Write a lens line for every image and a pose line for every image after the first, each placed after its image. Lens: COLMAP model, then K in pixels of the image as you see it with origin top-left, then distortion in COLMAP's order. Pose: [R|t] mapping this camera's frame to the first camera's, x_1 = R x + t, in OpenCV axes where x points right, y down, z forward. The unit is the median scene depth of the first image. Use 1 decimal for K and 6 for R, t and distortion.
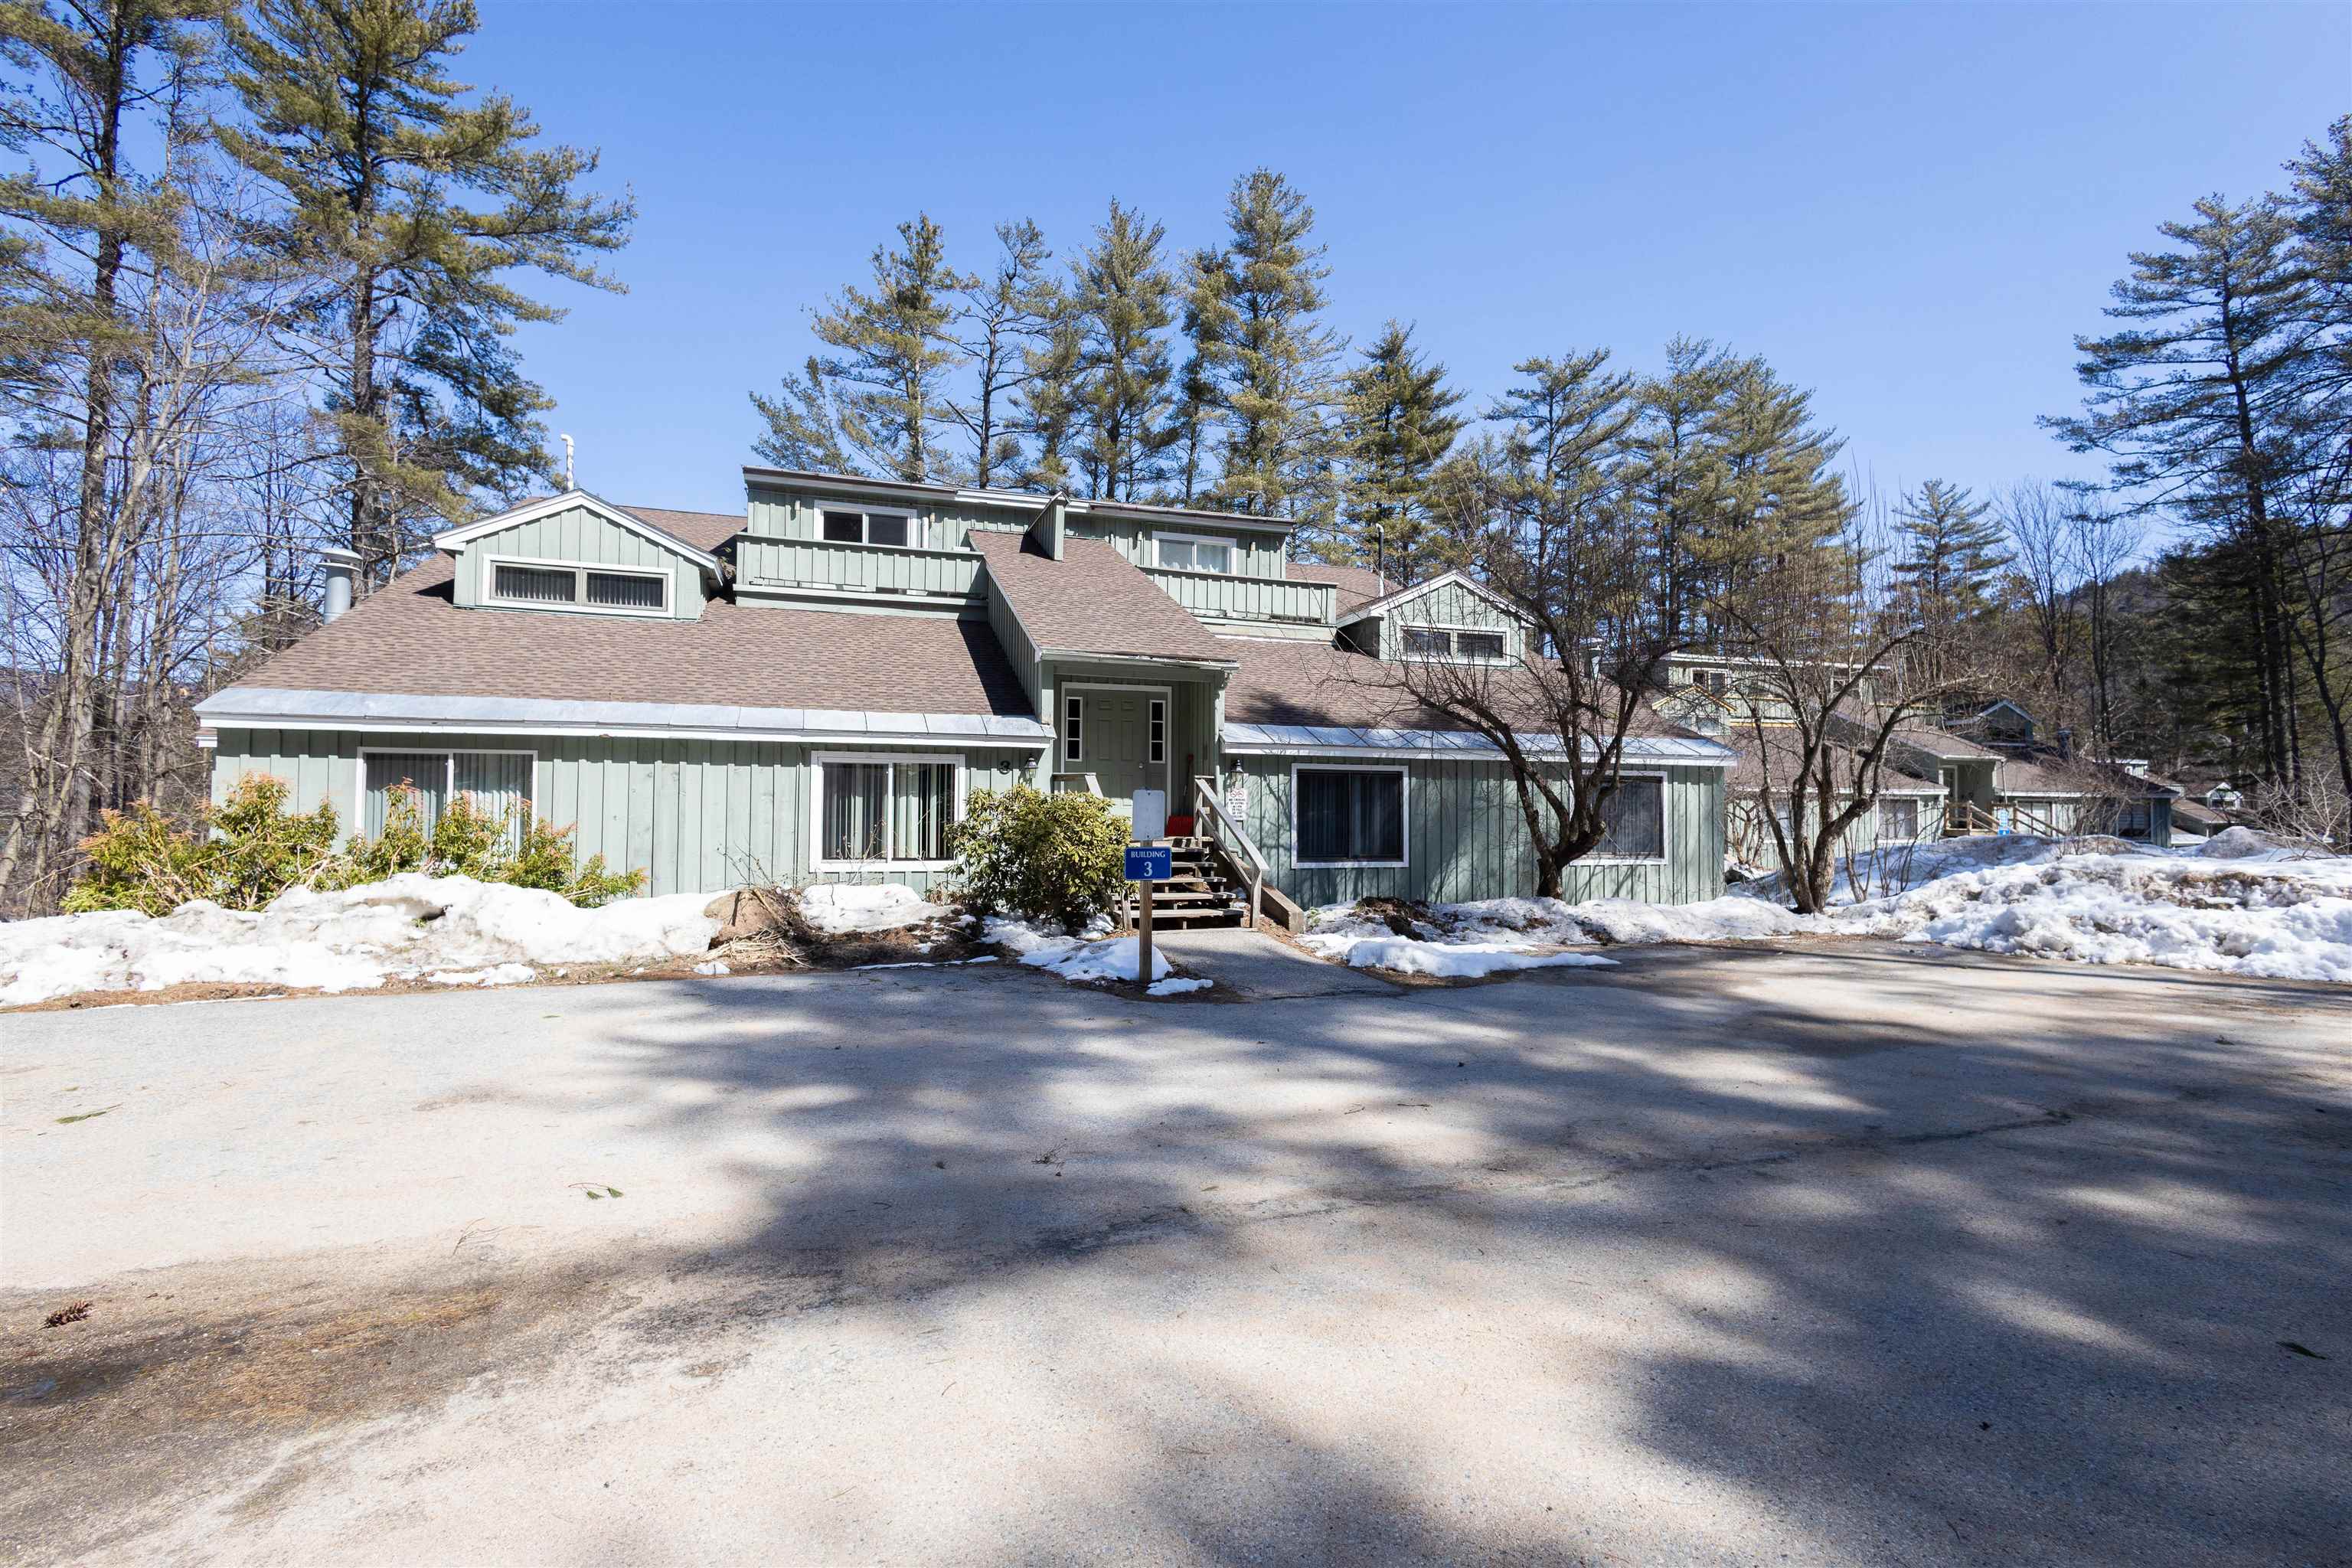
lens RADIAL K [[1082.8, 0, 1180.3], [0, 1082.8, 790.7], [0, 0, 1]] dist [0.007121, -0.000995]
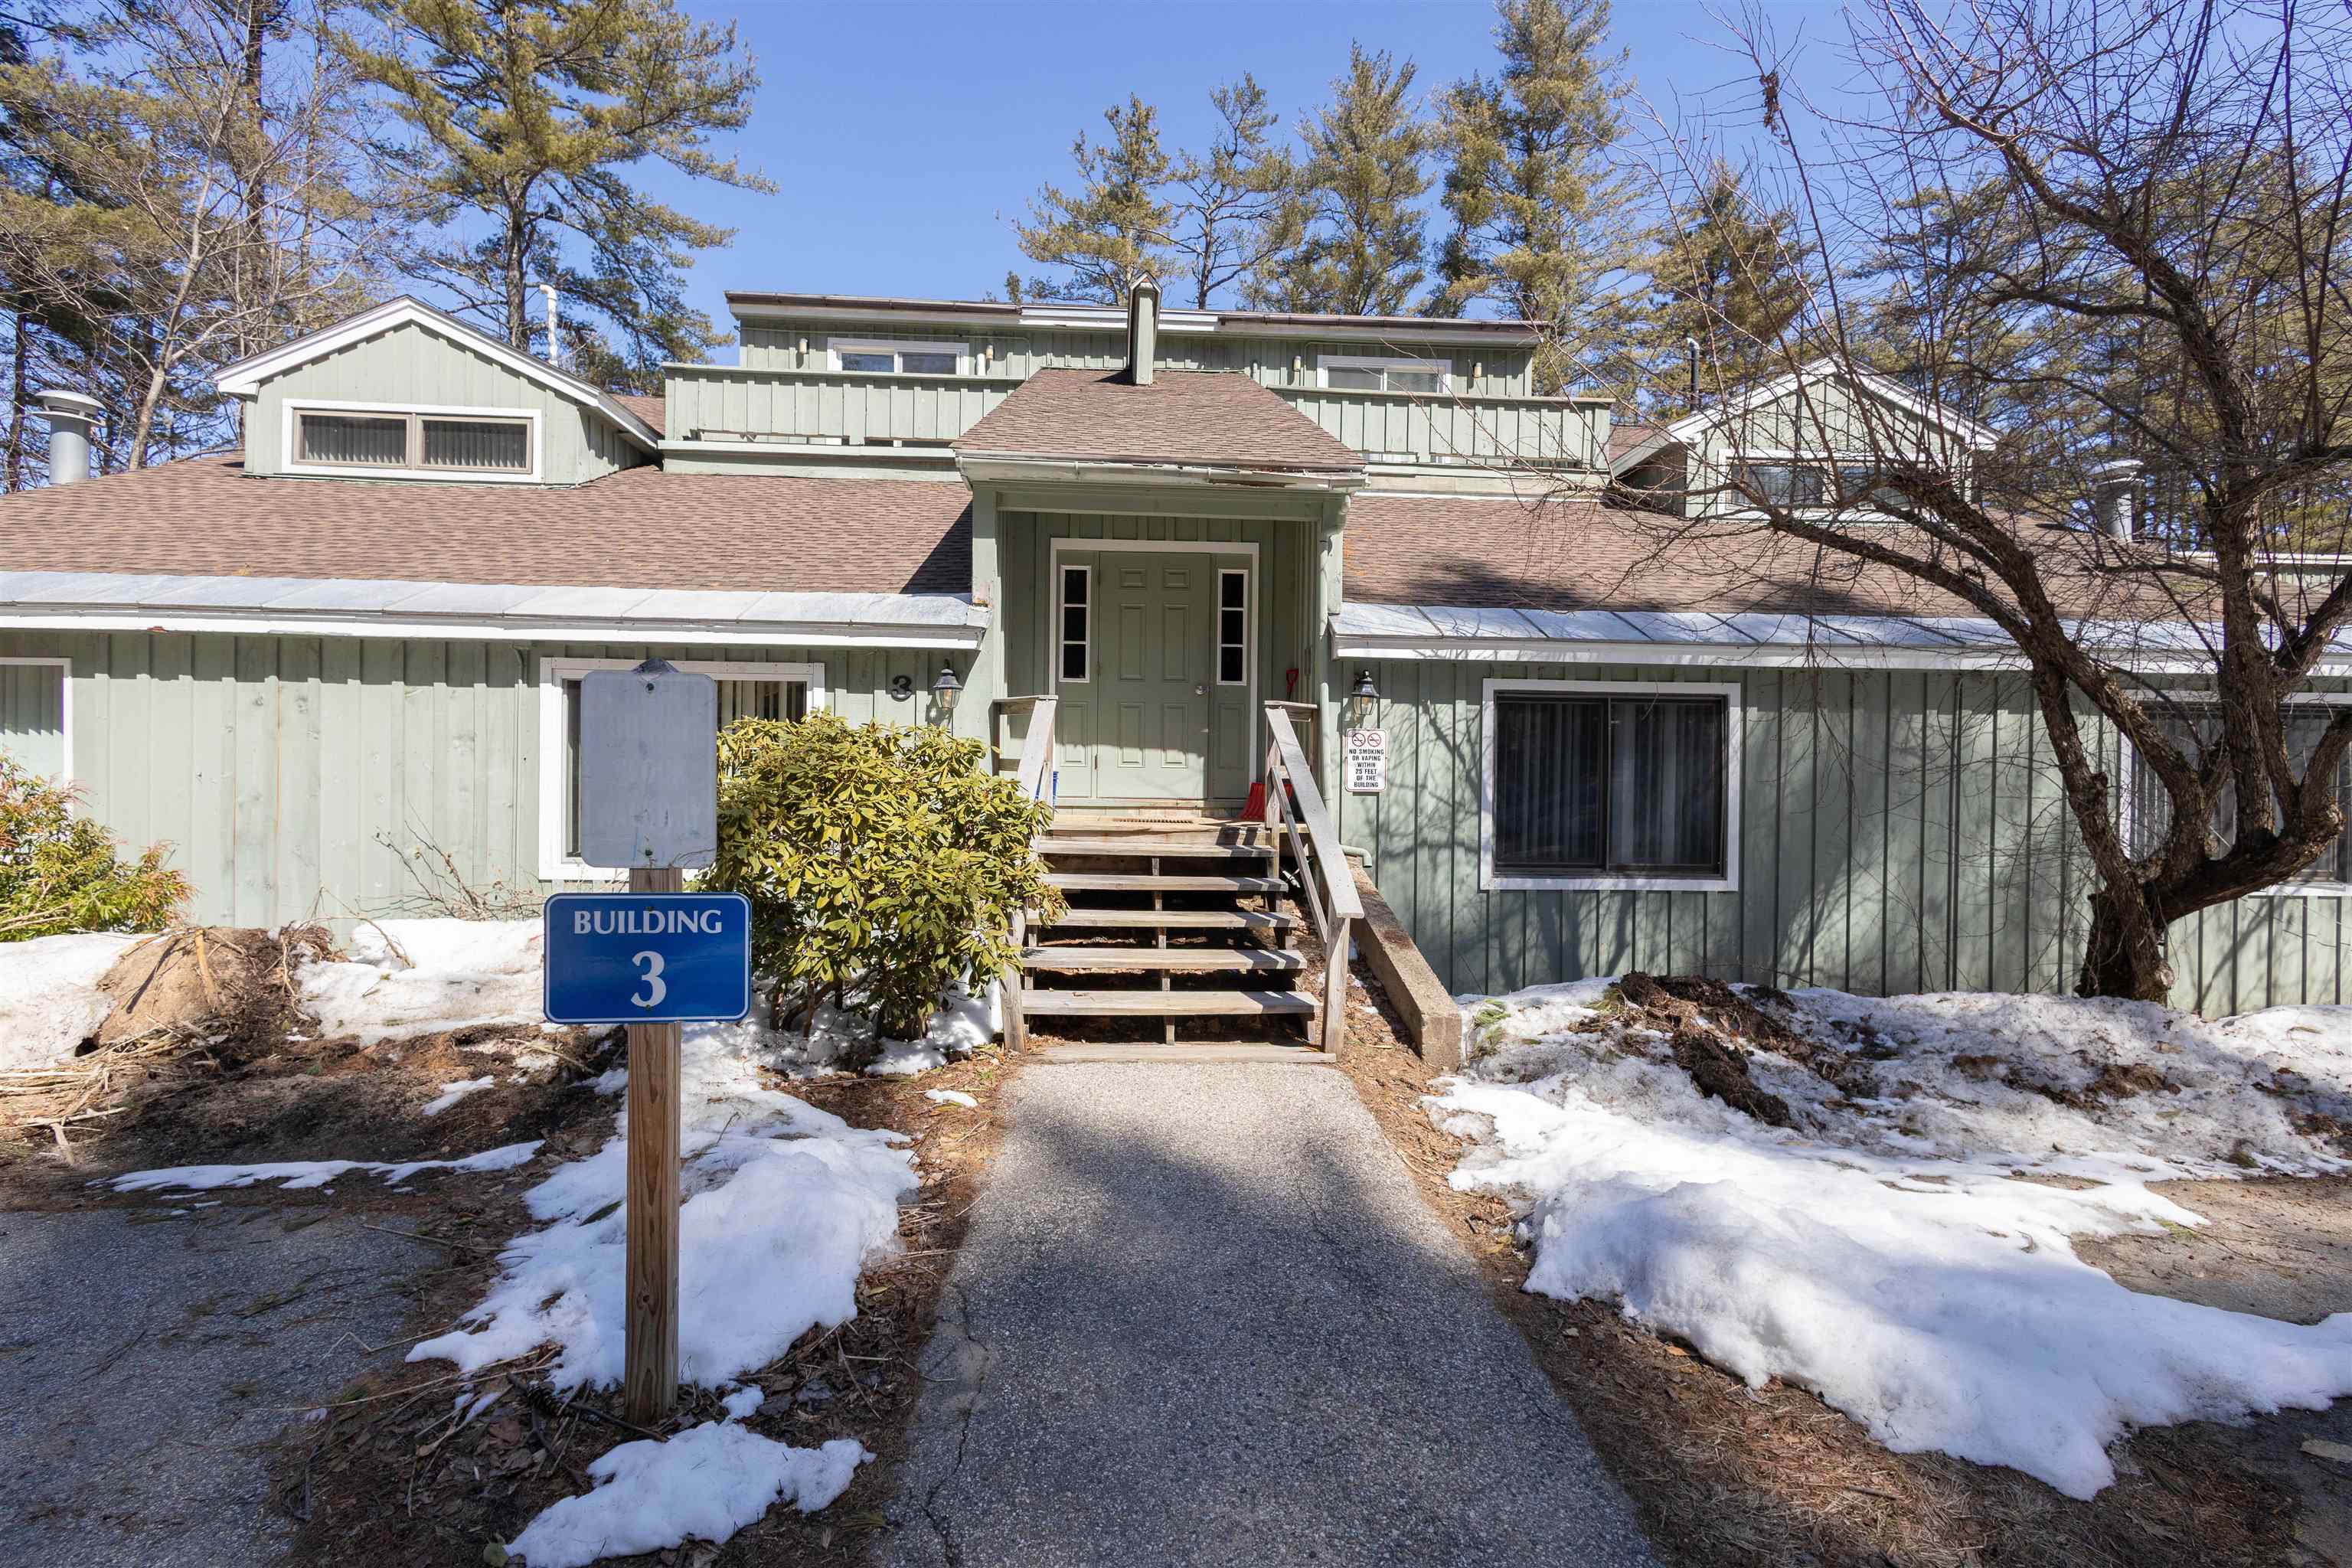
lens RADIAL K [[1082.8, 0, 1180.3], [0, 1082.8, 790.7], [0, 0, 1]] dist [0.007121, -0.000995]
pose [[0.965967, 0.008670, -0.258520, 0.093845], [-0.001575, 0.999617, 0.027638, 0.012185], [0.258661, -0.026290, 0.965610, 0.464468]]
